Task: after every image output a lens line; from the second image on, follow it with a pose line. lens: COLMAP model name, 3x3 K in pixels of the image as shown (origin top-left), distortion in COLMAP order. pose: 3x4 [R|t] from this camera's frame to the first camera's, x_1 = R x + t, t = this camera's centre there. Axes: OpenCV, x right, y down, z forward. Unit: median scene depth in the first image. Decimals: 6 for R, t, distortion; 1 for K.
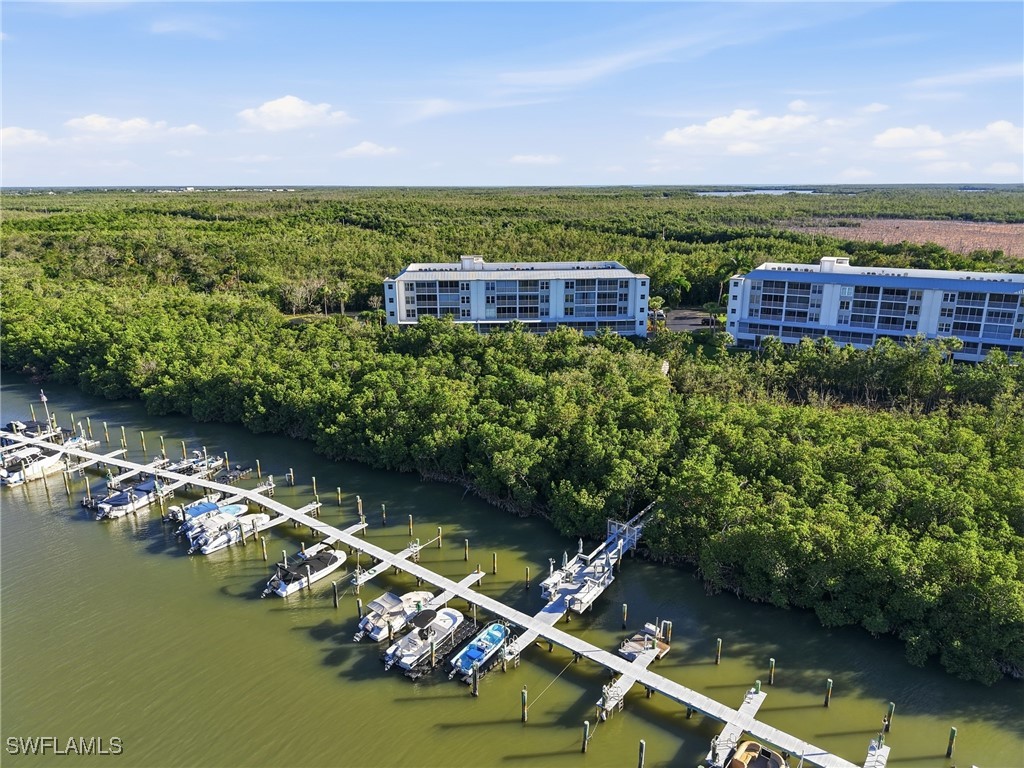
lens RADIAL K [[685.8, 0, 508.3], [0, 685.8, 381.2], [0, 0, 1]] dist [0.037306, -0.006302]
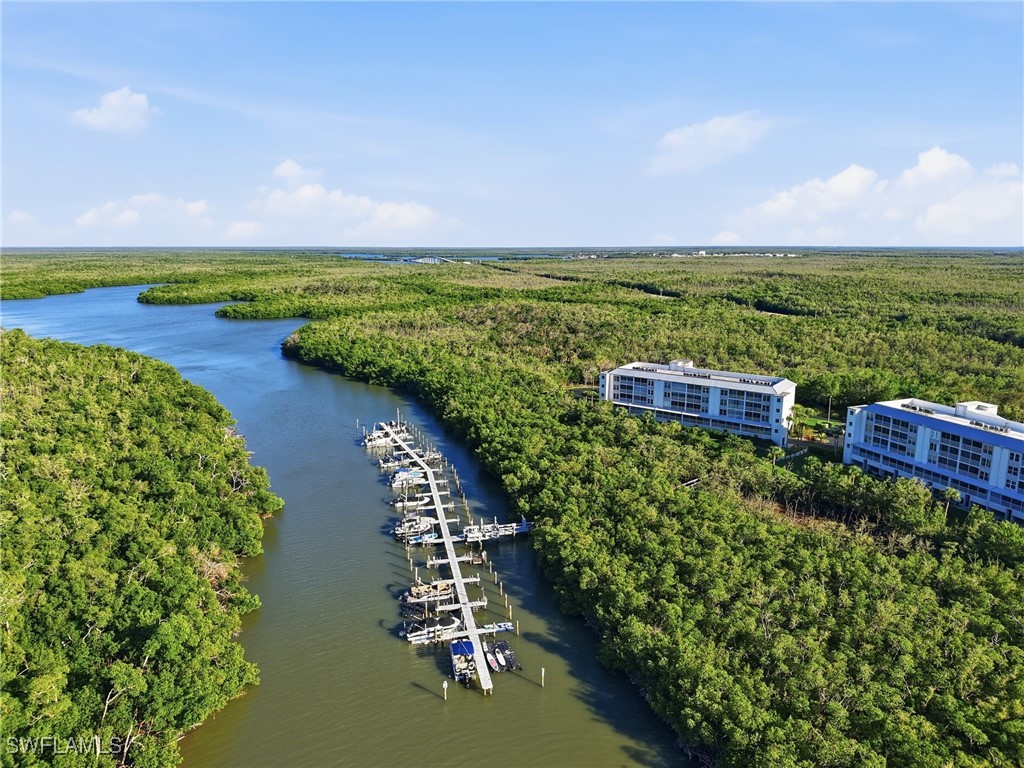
lens RADIAL K [[685.8, 0, 508.3], [0, 685.8, 381.2], [0, 0, 1]] dist [0.037306, -0.006302]
pose [[0.761319, 0.132471, -0.634701, 0.608168], [-0.183870, 0.982830, -0.015421, -0.064920], [0.621760, 0.128442, 0.772604, -0.280854]]
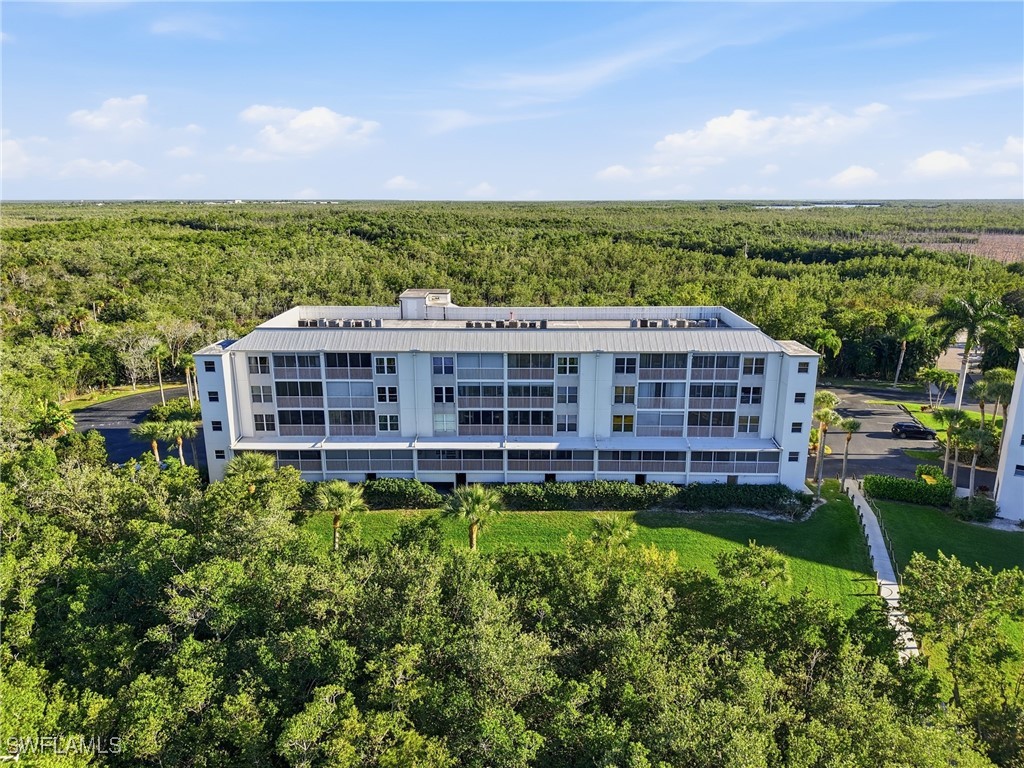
lens RADIAL K [[685.8, 0, 508.3], [0, 685.8, 381.2], [0, 0, 1]] dist [0.037306, -0.006302]
pose [[0.997760, 0.020806, -0.063583, 0.043021], [-0.022094, 0.999563, -0.019624, -0.119698], [0.063147, 0.020985, 0.997784, 0.561788]]
